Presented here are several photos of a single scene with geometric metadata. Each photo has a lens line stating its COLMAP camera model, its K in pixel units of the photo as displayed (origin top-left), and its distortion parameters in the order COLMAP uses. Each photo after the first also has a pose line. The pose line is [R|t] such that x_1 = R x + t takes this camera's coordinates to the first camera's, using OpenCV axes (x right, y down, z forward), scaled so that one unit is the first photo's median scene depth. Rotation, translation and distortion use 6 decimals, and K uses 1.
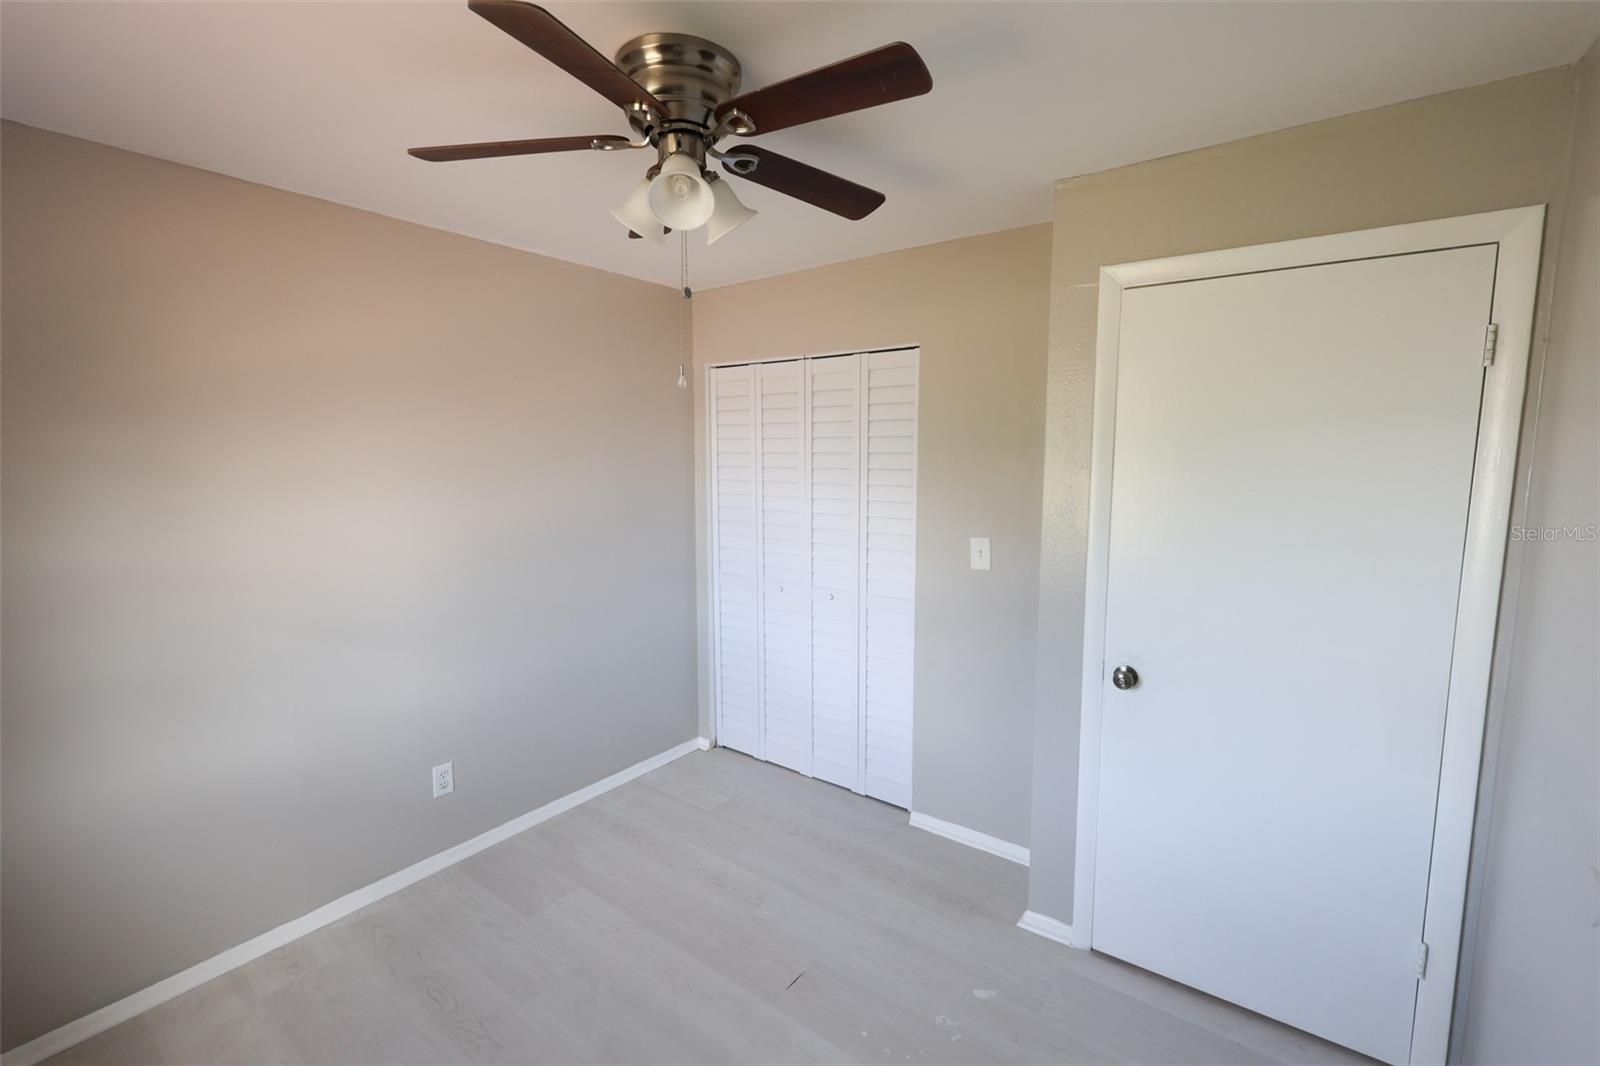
lens RADIAL K [[727.8, 0, 800.0], [0, 727.8, 533.0], [0, 0, 1]] dist [0.065615, 0.000053]
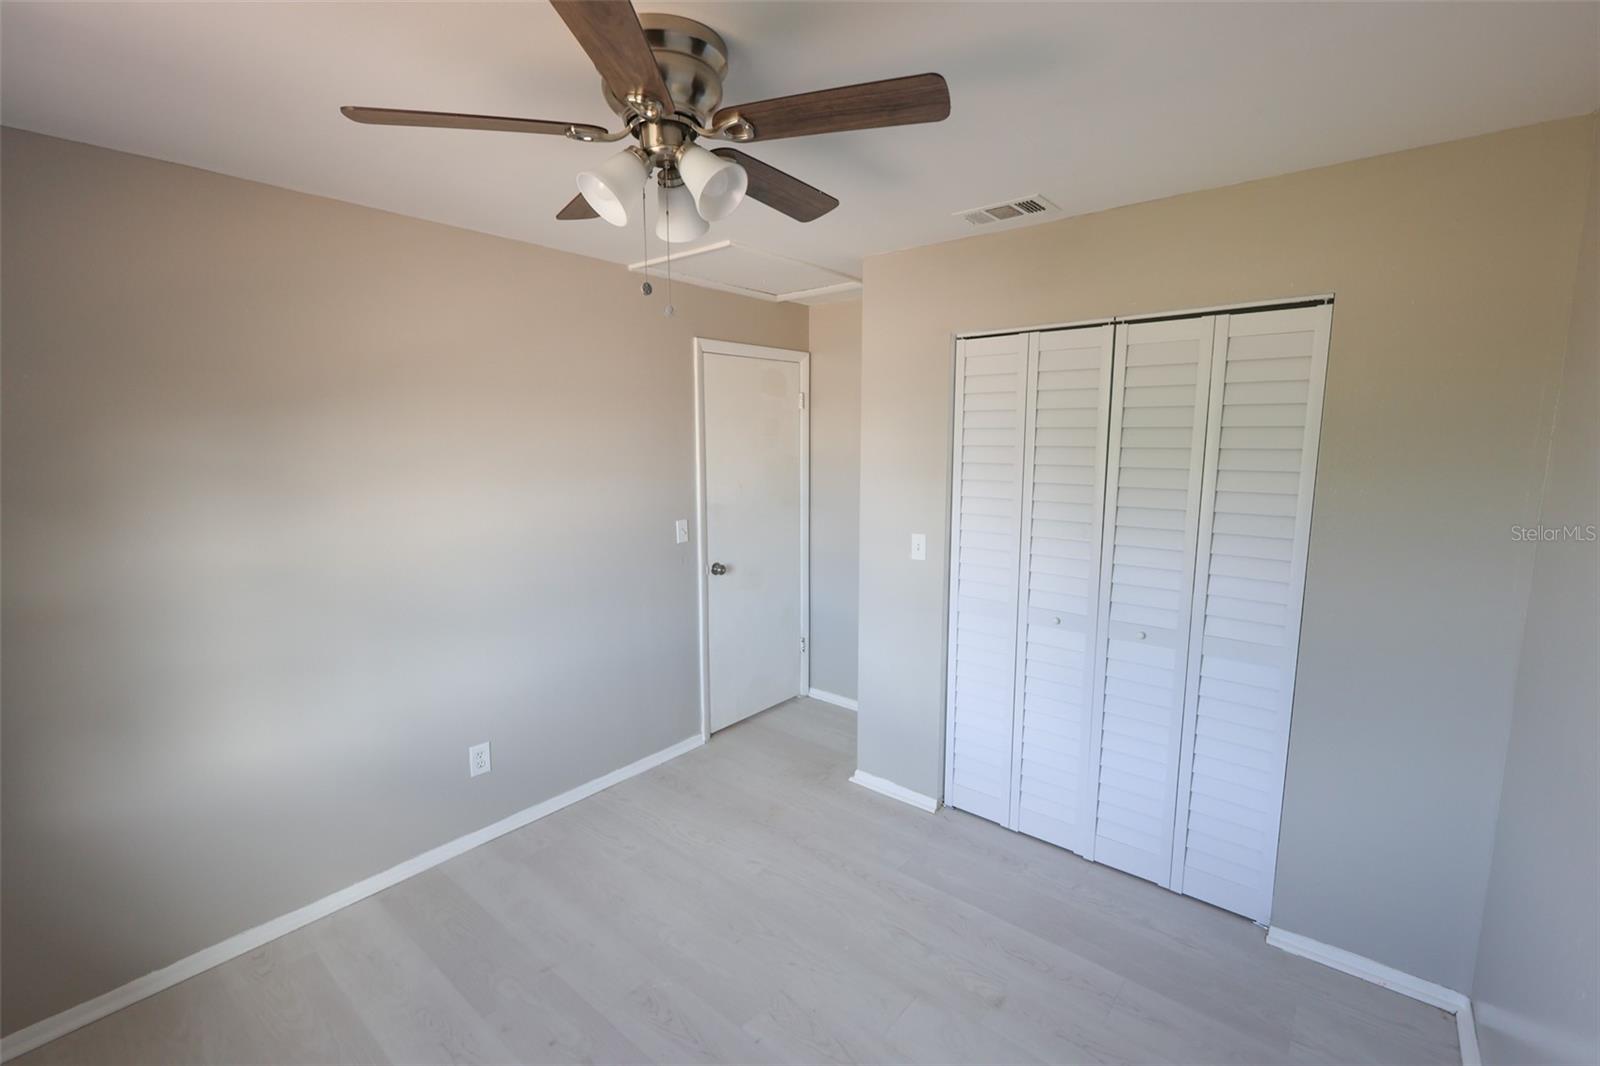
lens RADIAL K [[729.8, 0, 791.7], [0, 729.8, 539.5], [0, 0, 1]] dist [0.000366, -0.000154]
pose [[0.997525, 0.016268, -0.068403, -0.248822], [-0.014912, 0.999683, 0.020276, -0.021668], [0.068712, -0.019206, 0.997452, 0.195780]]
